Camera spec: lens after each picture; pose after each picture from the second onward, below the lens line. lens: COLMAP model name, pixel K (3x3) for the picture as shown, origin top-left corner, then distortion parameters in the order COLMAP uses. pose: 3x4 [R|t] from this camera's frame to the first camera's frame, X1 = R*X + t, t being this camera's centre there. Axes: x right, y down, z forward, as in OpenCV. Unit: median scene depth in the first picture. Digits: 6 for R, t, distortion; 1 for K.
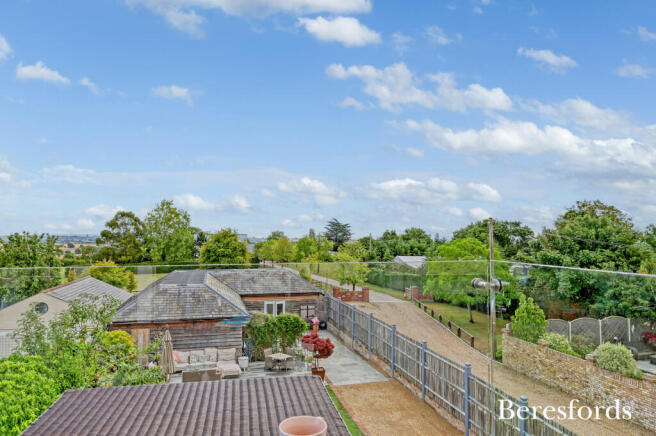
lens RADIAL K [[440.9, 0, 329.1], [0, 440.9, 215.3], [0, 0, 1]] dist [-0.000749, -0.000976]
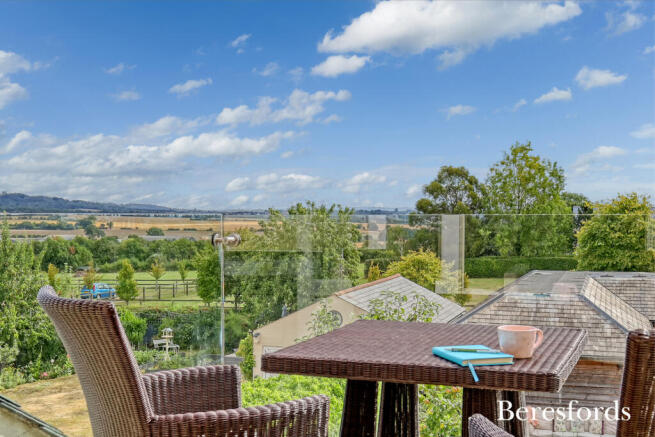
lens RADIAL K [[571.3, 0, 328.5], [0, 571.3, 217.7], [0, 0, 1]] dist [-0.006922, -0.007117]
pose [[0.830028, 0.022989, -0.557247, -0.180398], [0.022542, 0.996951, 0.074705, -0.001412], [0.557266, -0.074569, 0.826979, 0.289807]]
